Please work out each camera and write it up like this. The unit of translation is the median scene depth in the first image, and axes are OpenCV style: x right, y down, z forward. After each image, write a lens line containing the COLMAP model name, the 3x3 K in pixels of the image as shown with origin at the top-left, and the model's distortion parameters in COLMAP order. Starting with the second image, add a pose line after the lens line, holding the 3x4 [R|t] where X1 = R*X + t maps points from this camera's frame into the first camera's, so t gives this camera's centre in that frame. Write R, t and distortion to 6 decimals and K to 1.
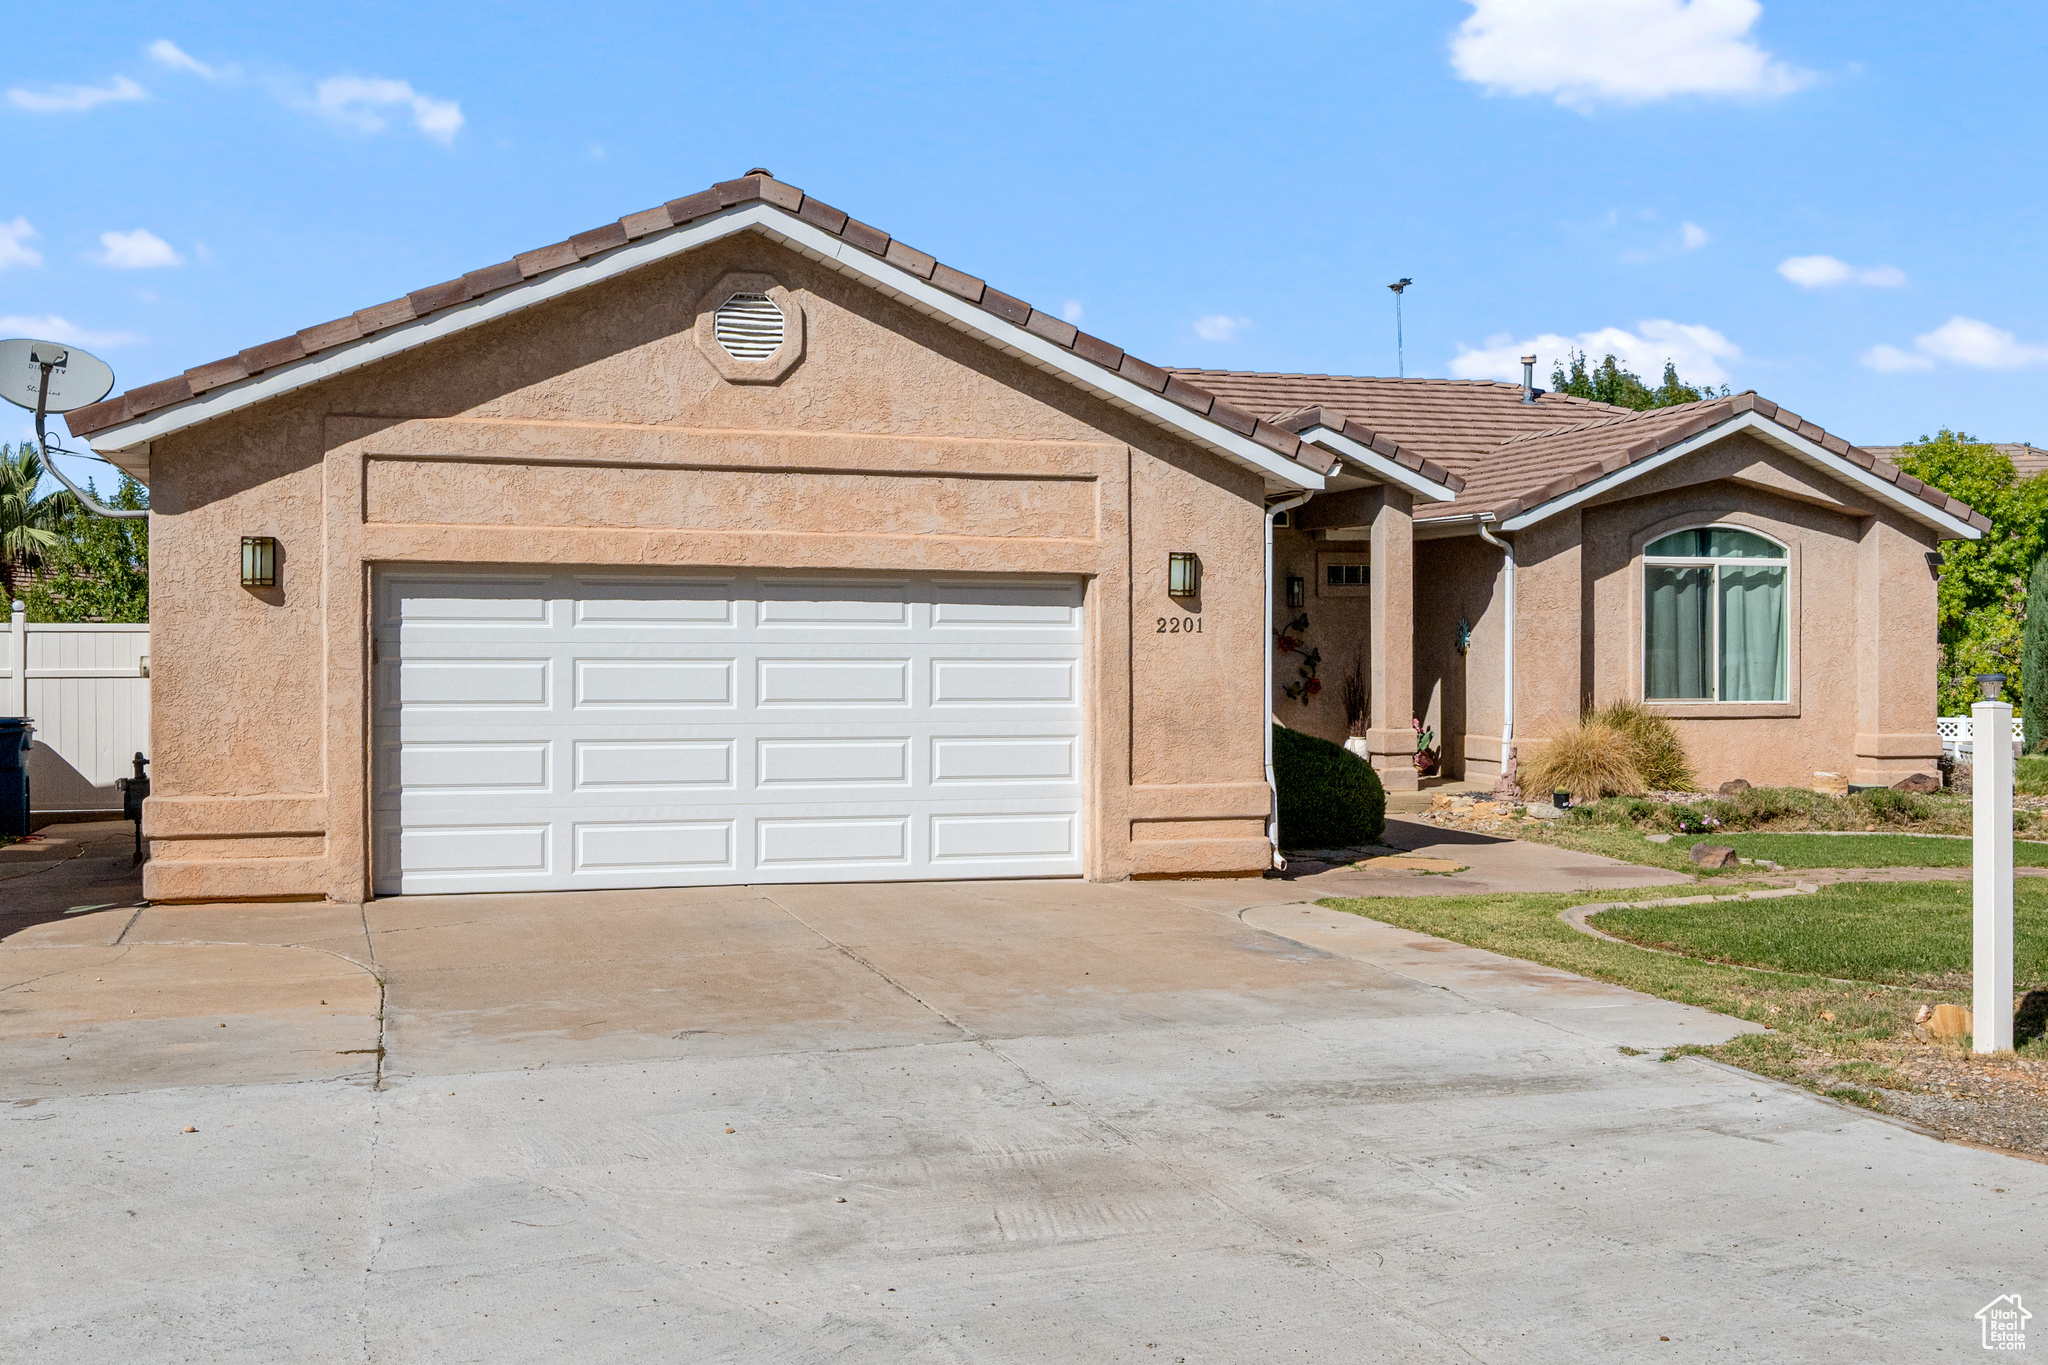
lens RADIAL K [[2168.4, 0, 1027.8], [0, 2168.4, 678.7], [0, 0, 1]] dist [-0.006012, 0.000000]
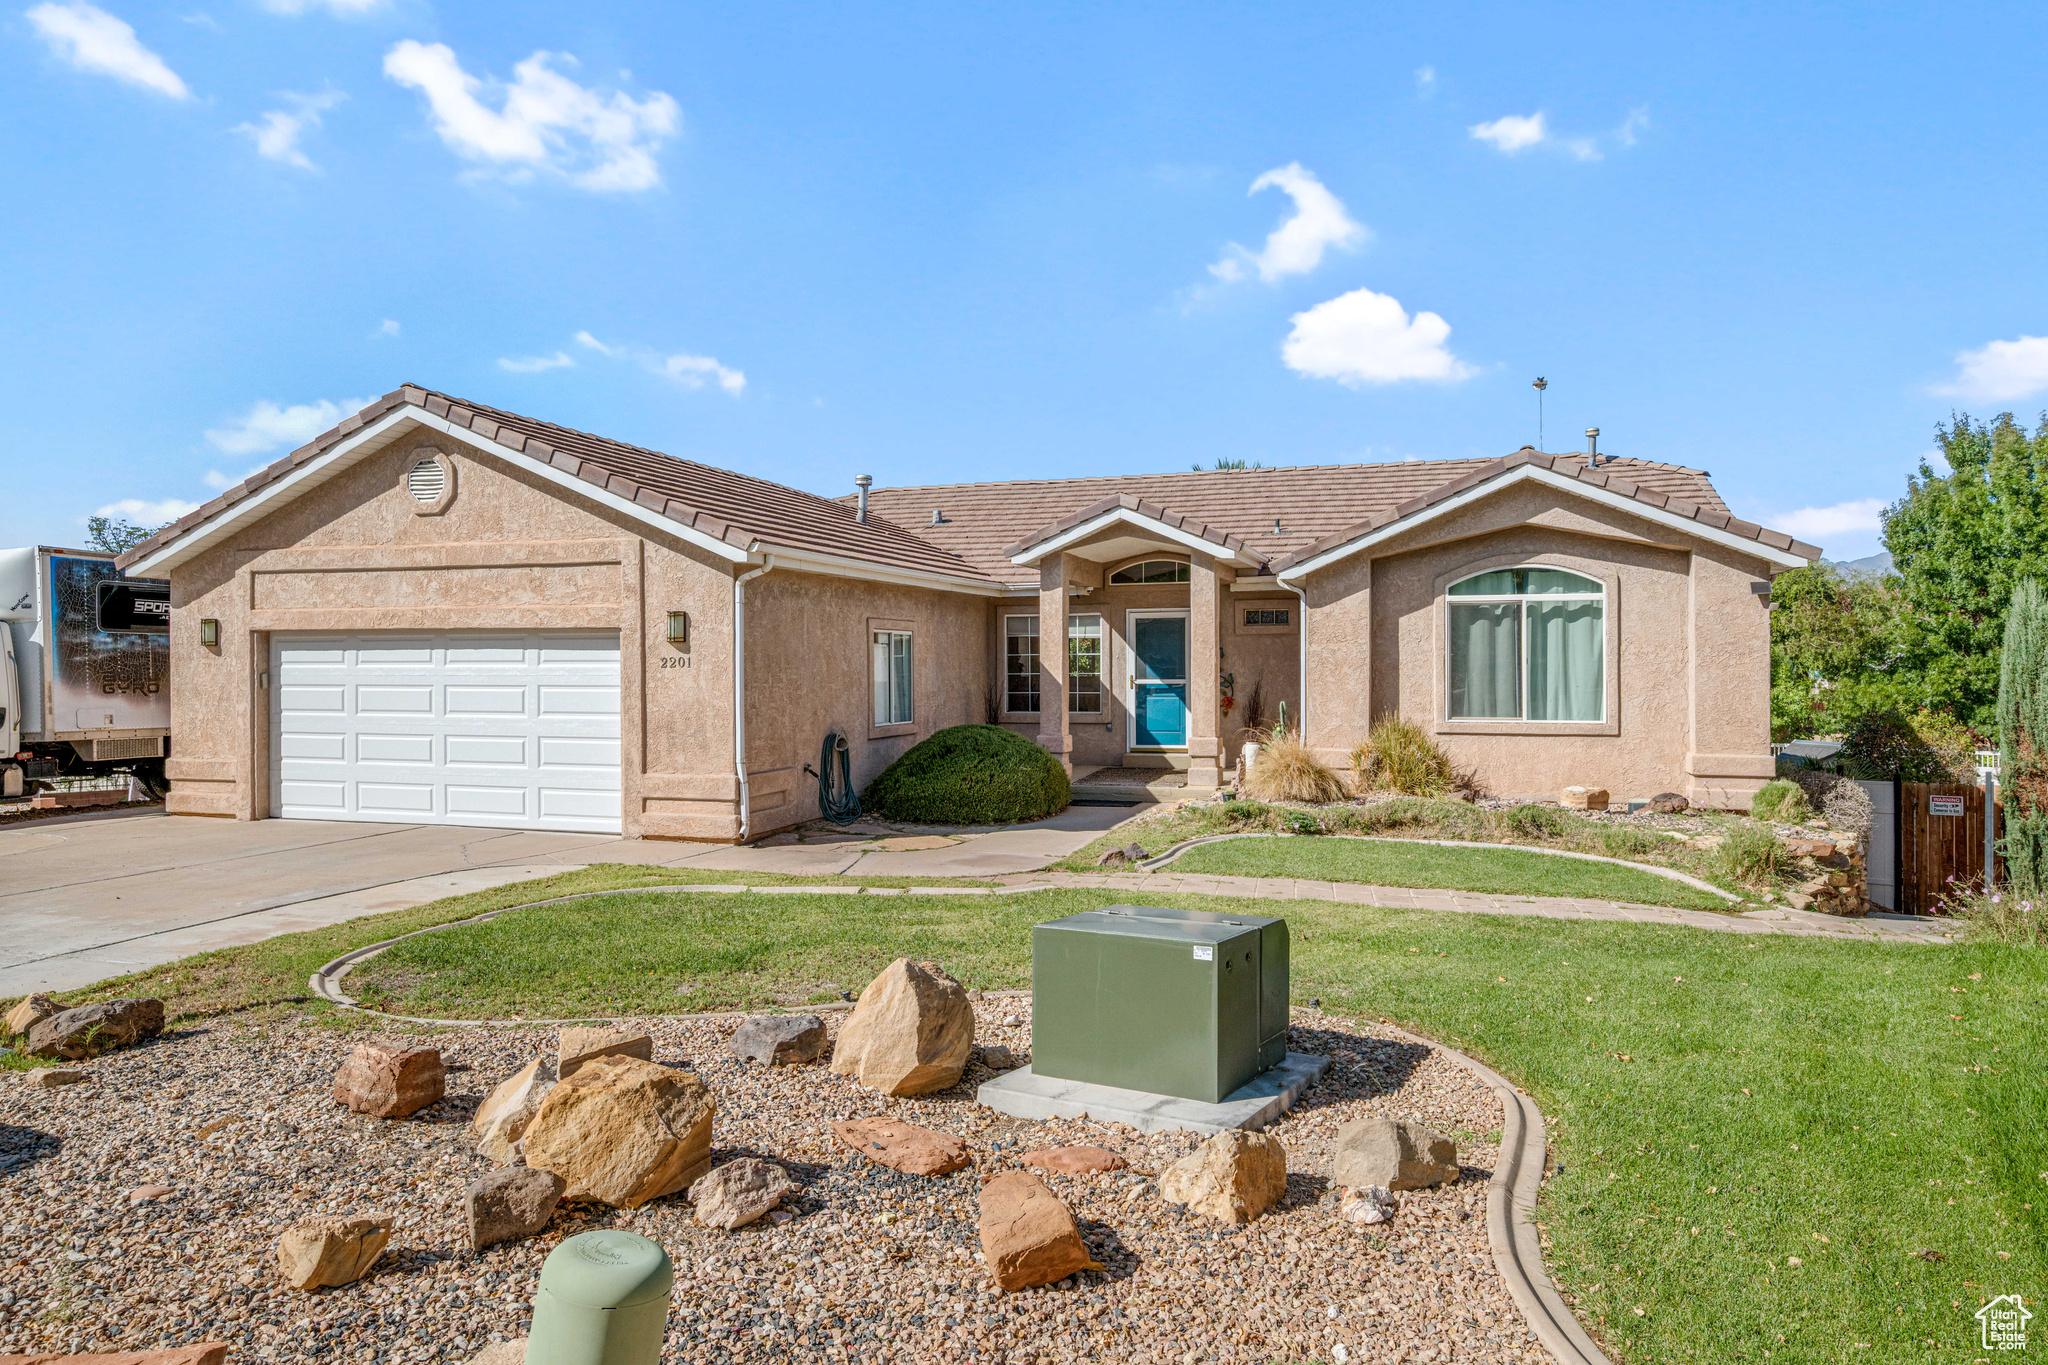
lens RADIAL K [[1308.7, 0, 1018.0], [0, 1308.7, 676.3], [0, 0, 1]] dist [-0.005769, -0.000646]
pose [[0.819064, 0.000480, -0.573702, 0.750795], [-0.004246, 0.999977, -0.005226, -0.012155], [0.573686, 0.006717, 0.819048, 0.429102]]
